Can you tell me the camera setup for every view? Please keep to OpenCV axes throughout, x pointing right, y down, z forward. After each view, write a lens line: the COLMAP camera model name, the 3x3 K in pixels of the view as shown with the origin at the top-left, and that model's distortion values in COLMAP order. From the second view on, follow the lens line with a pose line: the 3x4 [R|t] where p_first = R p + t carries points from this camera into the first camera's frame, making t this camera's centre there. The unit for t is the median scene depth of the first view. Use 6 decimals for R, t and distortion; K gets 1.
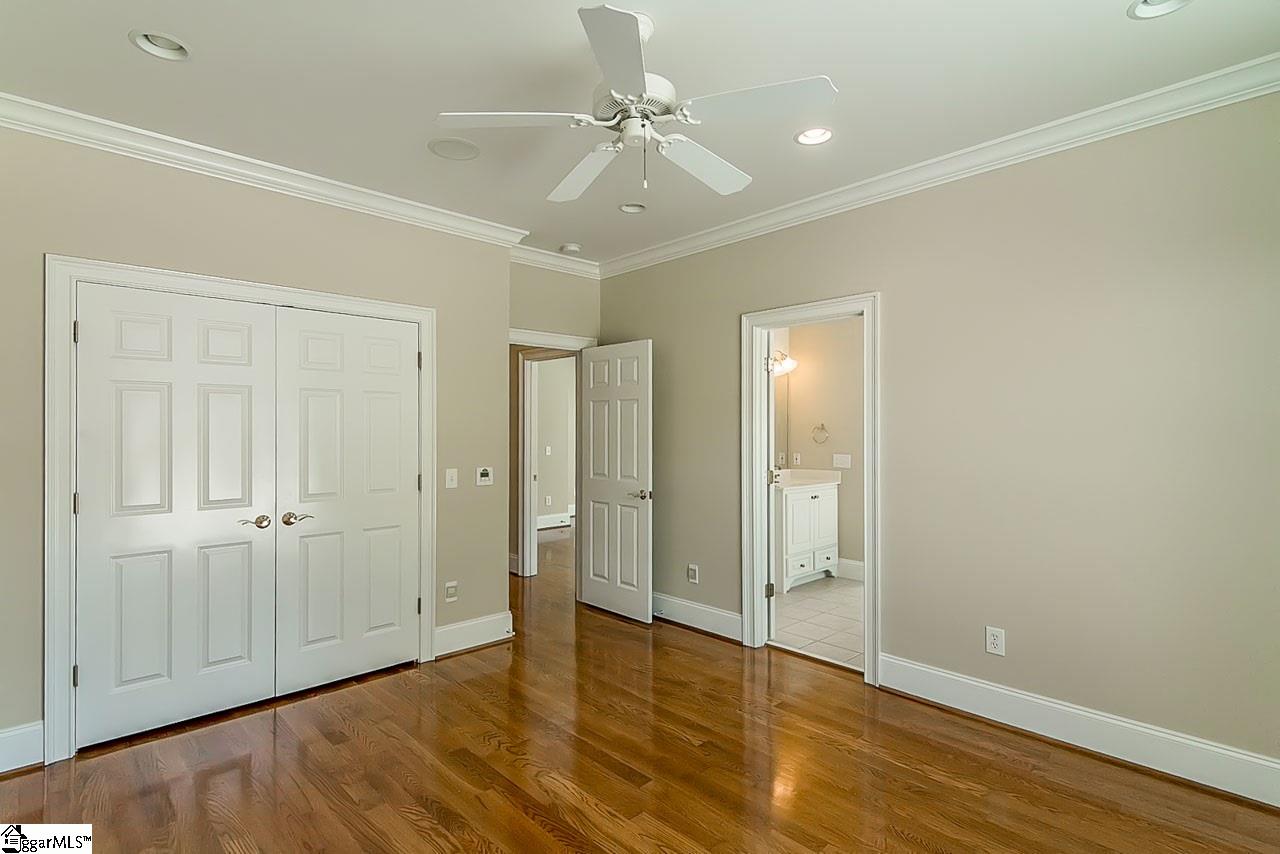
lens RADIAL K [[621.8, 0, 640.0], [0, 621.8, 427.0], [0, 0, 1]] dist [-0.003447, -0.012569]
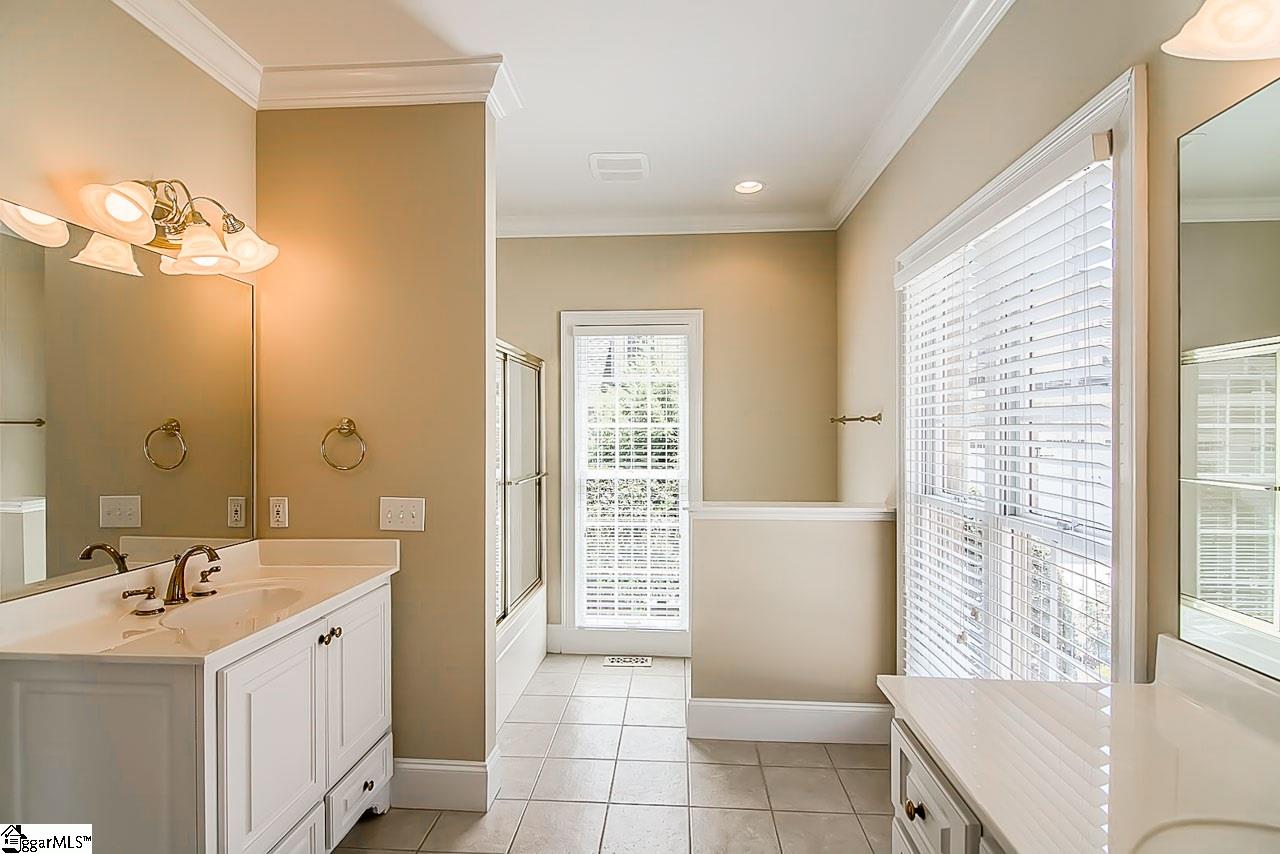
lens RADIAL K [[621.8, 0, 640.0], [0, 621.8, 427.0], [0, 0, 1]] dist [-0.003447, -0.012569]
pose [[0.740497, 0.000426, 0.672059, 0.169881], [-0.002845, 0.999993, 0.002501, -0.002314], [-0.672053, -0.003763, 0.740493, 0.601489]]
